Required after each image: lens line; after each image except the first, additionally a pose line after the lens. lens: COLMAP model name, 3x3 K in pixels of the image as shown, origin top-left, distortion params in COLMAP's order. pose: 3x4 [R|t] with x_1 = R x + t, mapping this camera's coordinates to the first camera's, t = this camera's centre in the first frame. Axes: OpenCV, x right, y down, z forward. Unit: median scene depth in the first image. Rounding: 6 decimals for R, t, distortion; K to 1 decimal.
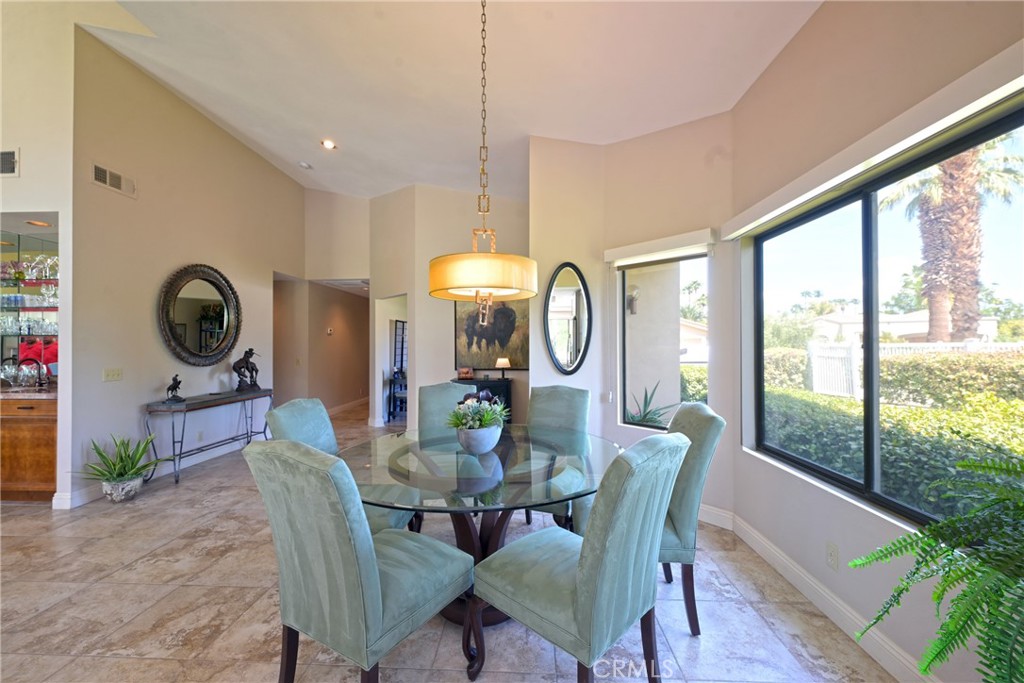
lens RADIAL K [[401.8, 0, 510.7], [0, 401.8, 343.1], [0, 0, 1]] dist [-0.002238, 0.001021]
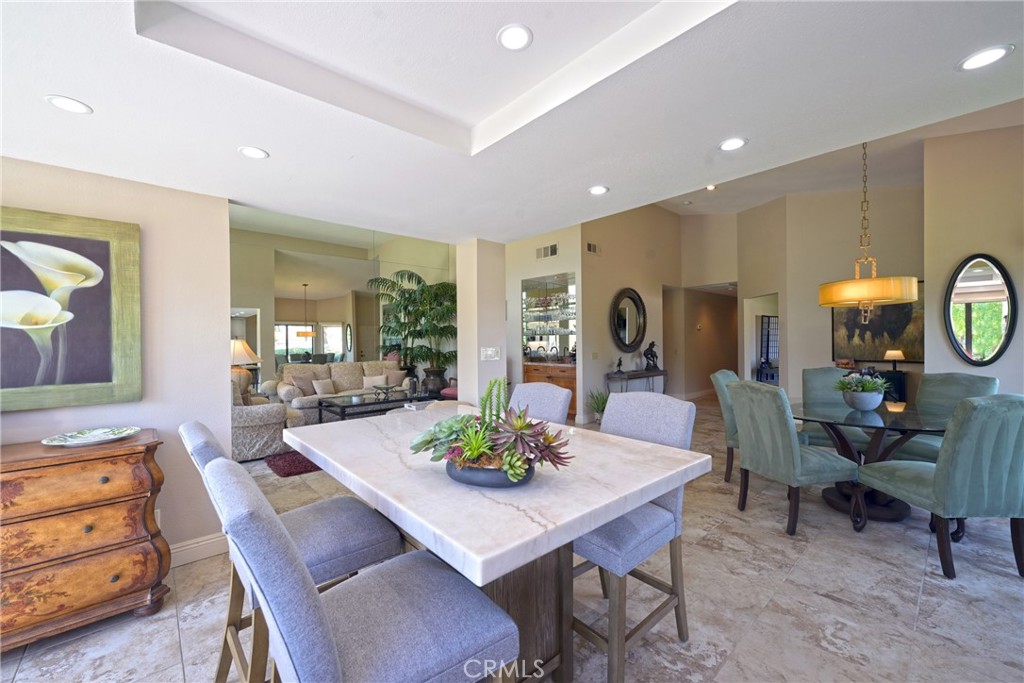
lens RADIAL K [[401.8, 0, 508.5], [0, 401.8, 341.6], [0, 0, 1]] dist [-0.002238, 0.001021]
pose [[0.695479, -0.002746, -0.718541, 0.031776], [0.011532, 0.999907, 0.007341, -0.002326], [0.718454, -0.013392, 0.695446, -0.385405]]
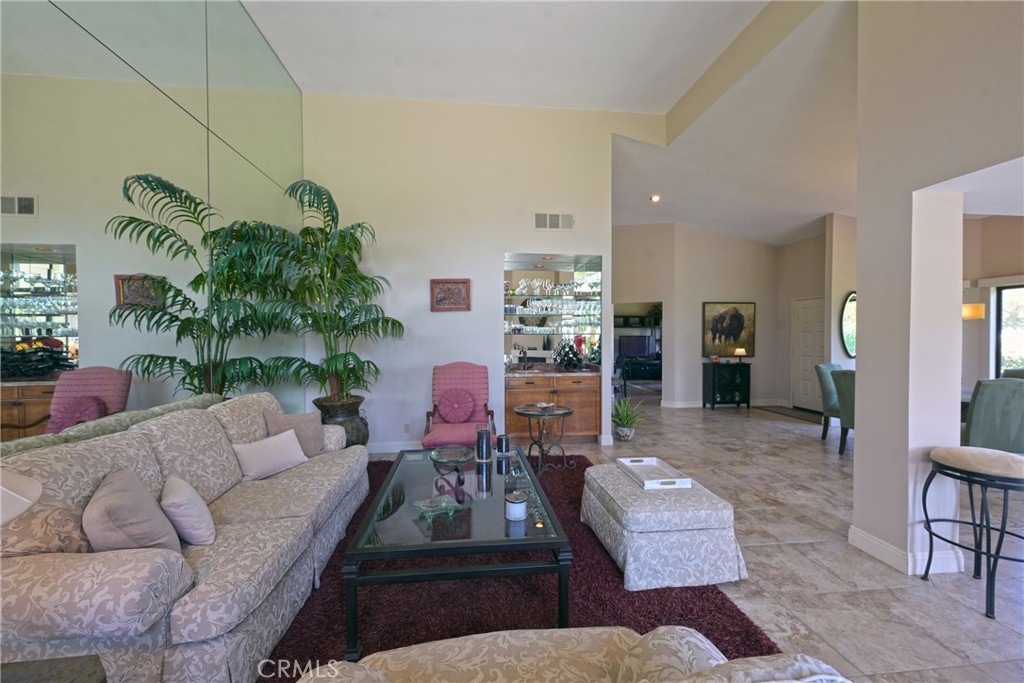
lens RADIAL K [[401.8, 0, 507.0], [0, 401.8, 343.3], [0, 0, 1]] dist [-0.002238, 0.001021]
pose [[0.989285, -0.003342, 0.145962, -1.115193], [-0.000050, 0.999730, 0.023227, -0.015819], [-0.146000, -0.022986, 0.989018, -0.318718]]
